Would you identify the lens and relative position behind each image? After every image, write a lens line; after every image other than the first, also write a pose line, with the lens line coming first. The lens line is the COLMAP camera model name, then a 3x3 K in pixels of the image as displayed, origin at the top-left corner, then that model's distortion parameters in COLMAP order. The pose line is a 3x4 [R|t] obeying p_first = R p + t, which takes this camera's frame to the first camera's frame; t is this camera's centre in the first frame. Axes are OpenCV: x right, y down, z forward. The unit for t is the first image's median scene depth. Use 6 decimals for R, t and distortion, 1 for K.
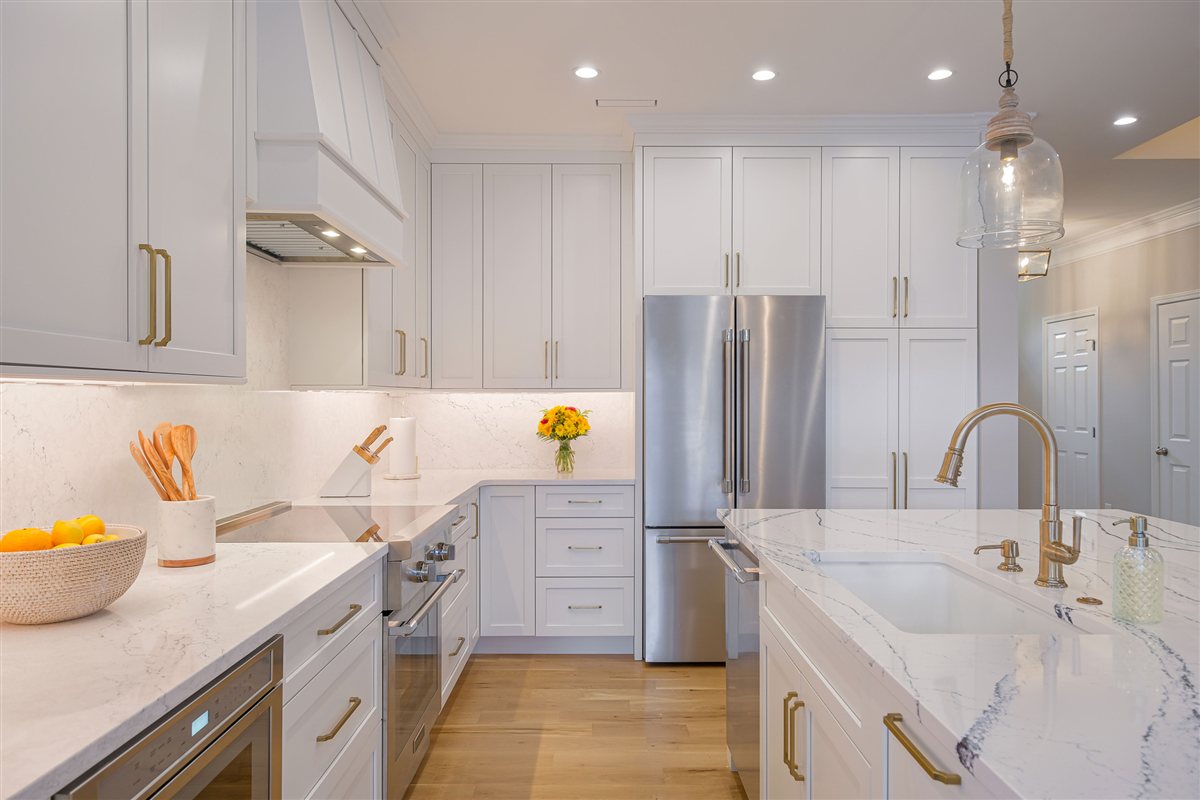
lens RADIAL K [[860.4, 0, 590.7], [0, 860.4, 394.2], [0, 0, 1]] dist [0.037302, -0.003092]
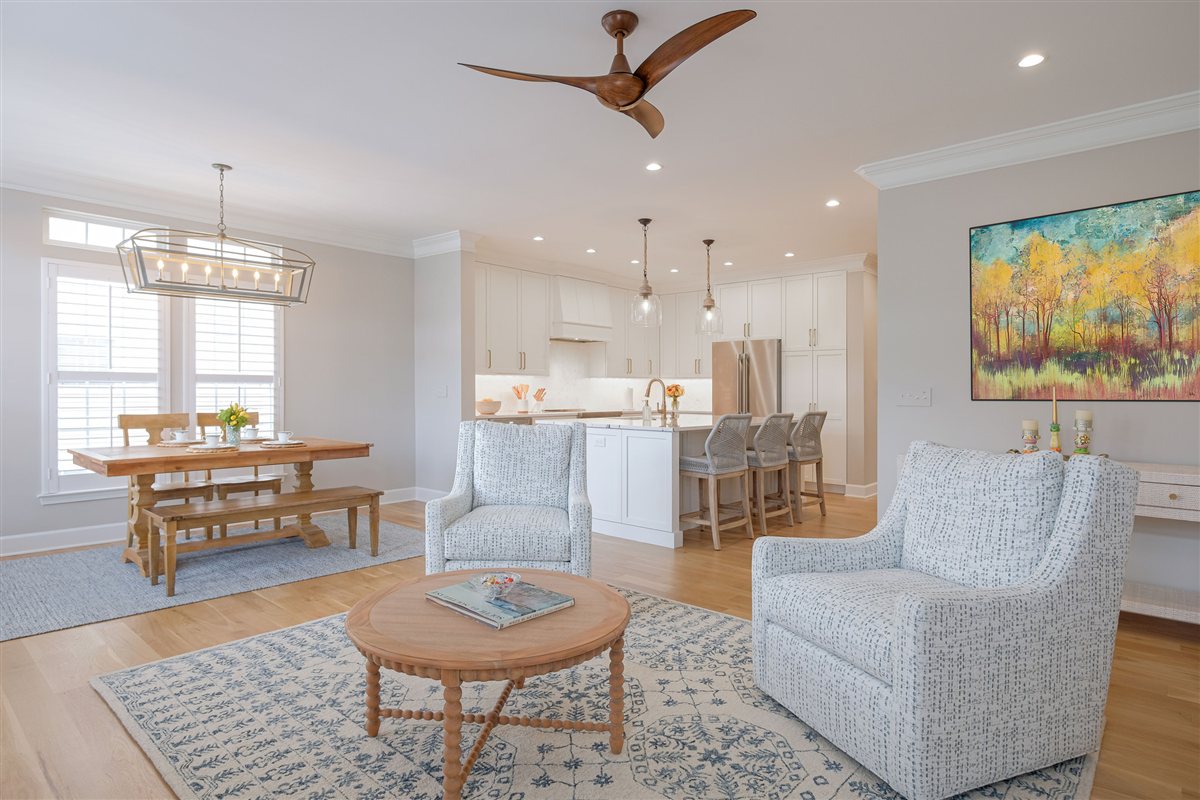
lens RADIAL K [[674.4, 0, 602.5], [0, 674.4, 388.8], [0, 0, 1]] dist [-0.003948, -0.000078]
pose [[0.751886, -0.001934, -0.659290, 1.228532], [-0.000246, 0.999995, -0.003213, 0.035745], [0.659293, 0.002578, 0.751882, -0.804146]]
